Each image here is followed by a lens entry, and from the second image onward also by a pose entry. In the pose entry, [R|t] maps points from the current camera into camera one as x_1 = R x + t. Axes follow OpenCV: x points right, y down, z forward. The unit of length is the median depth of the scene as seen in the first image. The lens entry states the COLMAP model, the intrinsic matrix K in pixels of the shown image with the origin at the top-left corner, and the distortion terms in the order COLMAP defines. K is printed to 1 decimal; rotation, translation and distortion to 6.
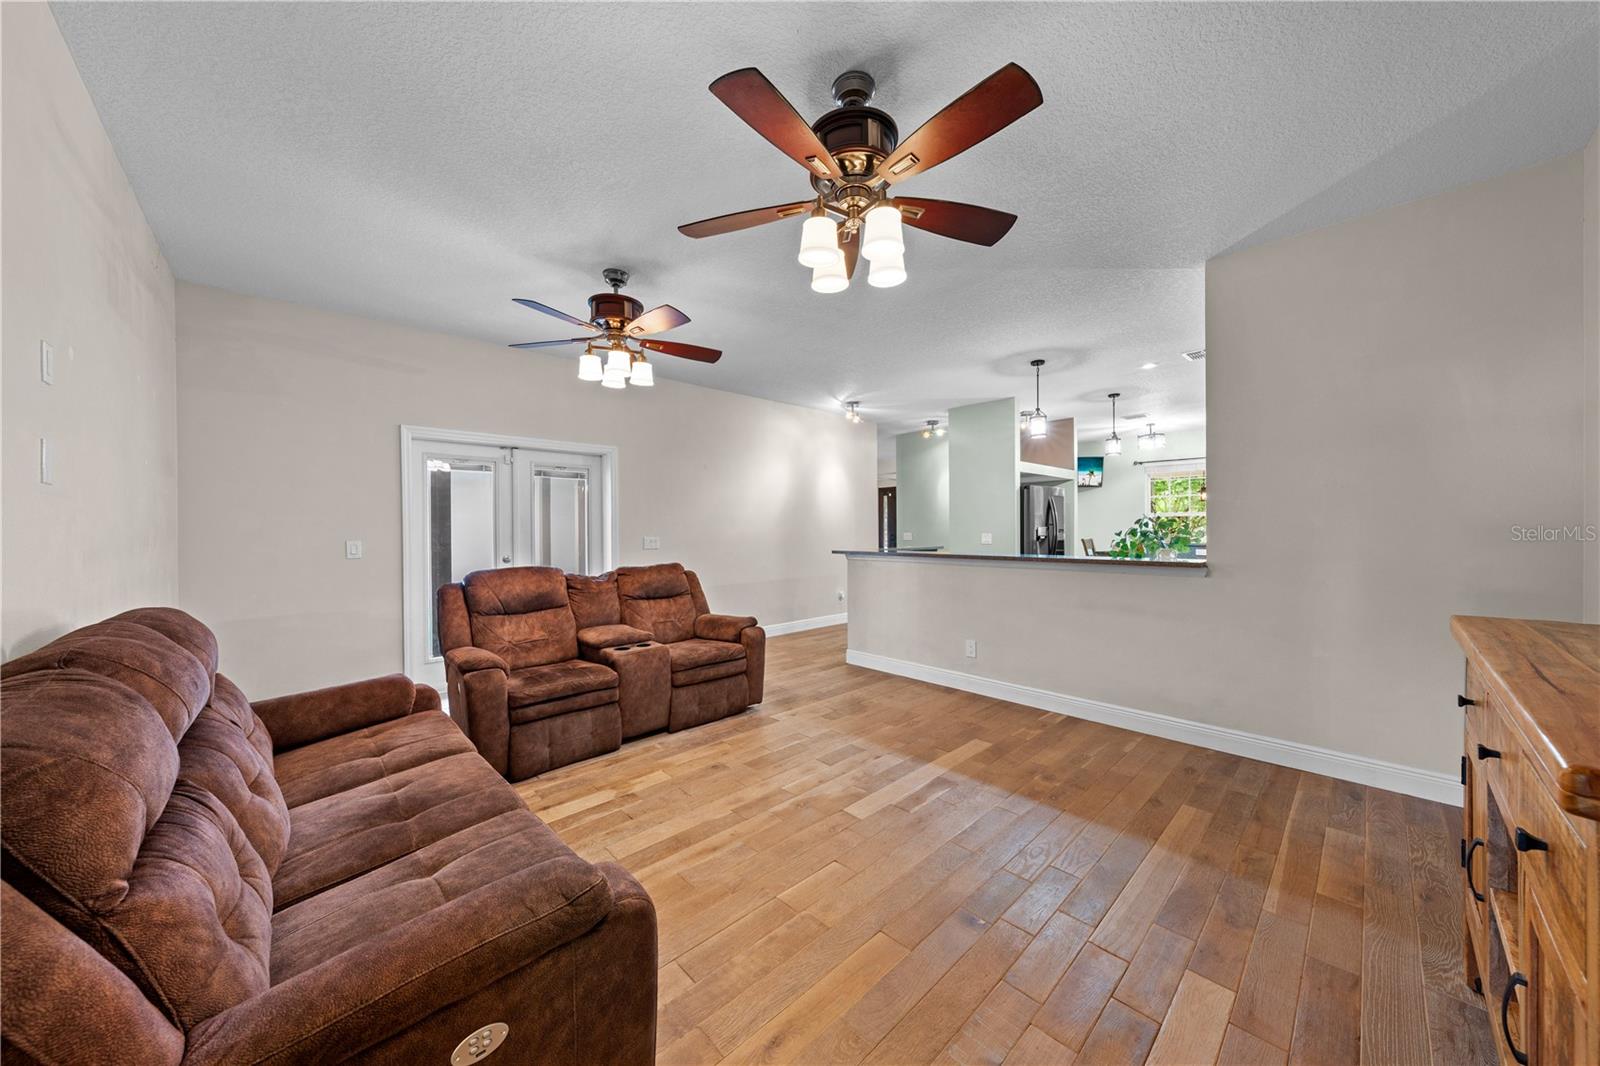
lens RADIAL K [[539.9, 0, 799.1], [0, 539.9, 528.5], [0, 0, 1]] dist [-0.001246, 0.000626]
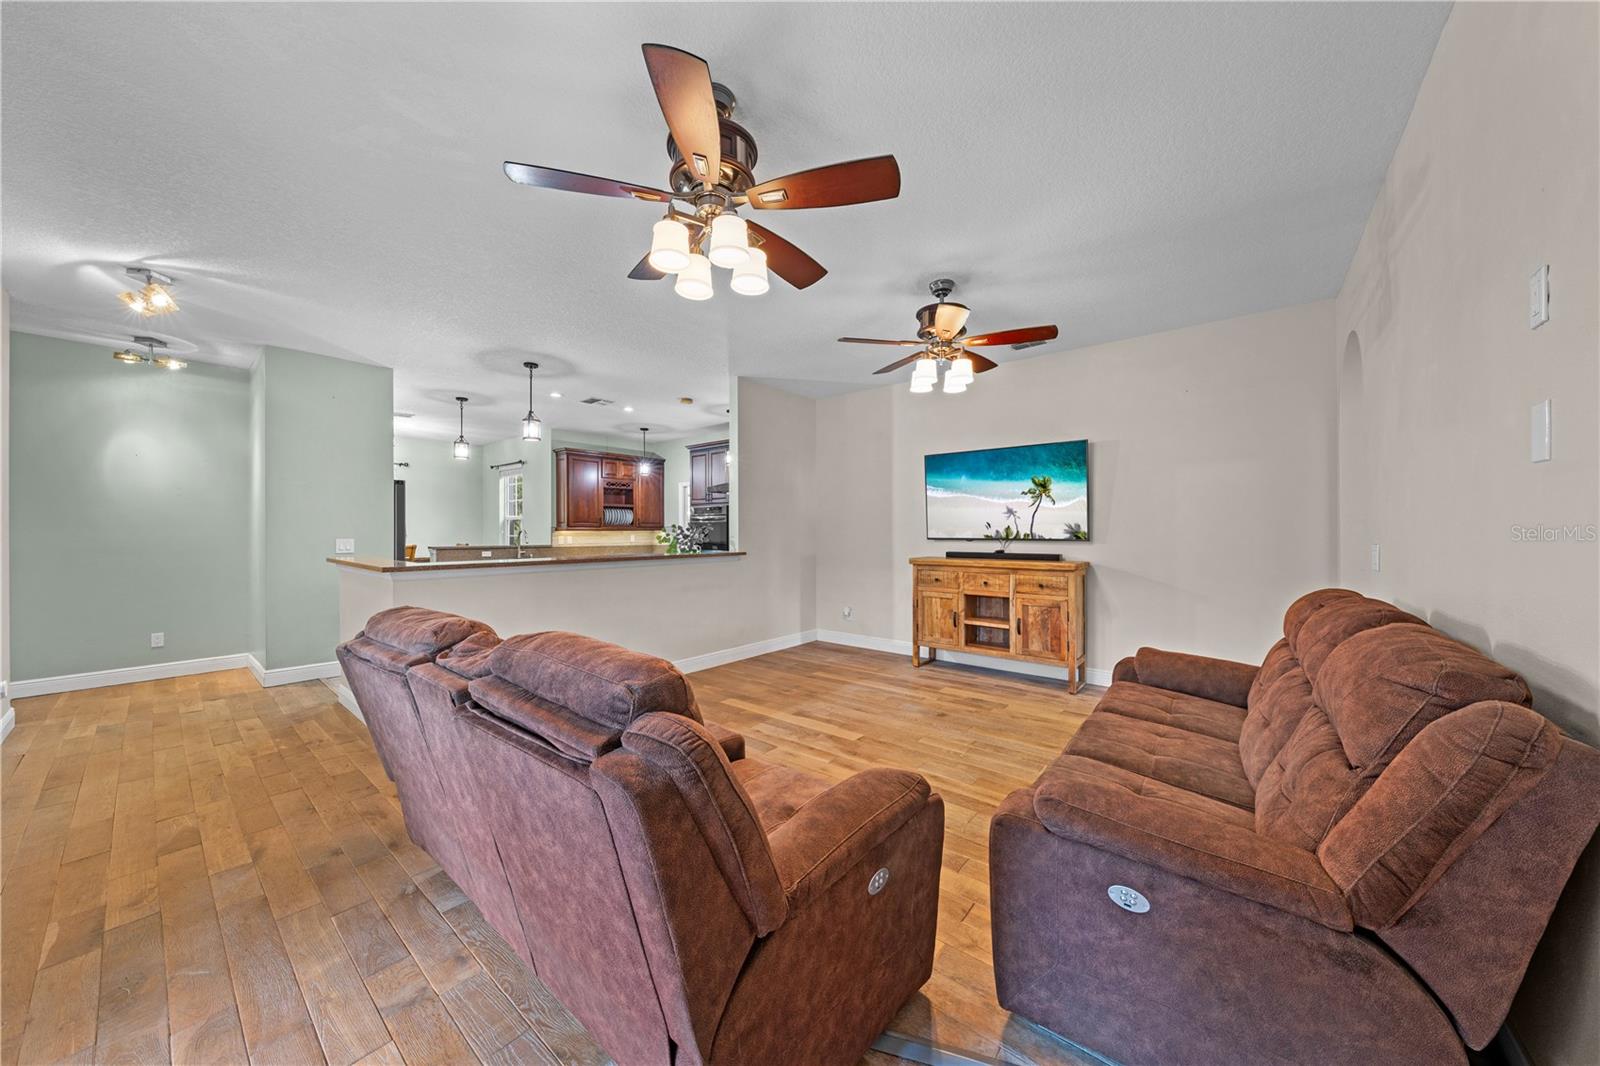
lens RADIAL K [[539.9, 0, 801.7], [0, 539.9, 532.1], [0, 0, 1]] dist [-0.001246, 0.000626]
pose [[-0.123115, 0.001958, 0.992390, -1.083099], [0.003448, 0.999993, -0.001545, 0.003934], [-0.992386, 0.003231, -0.123121, 1.132613]]
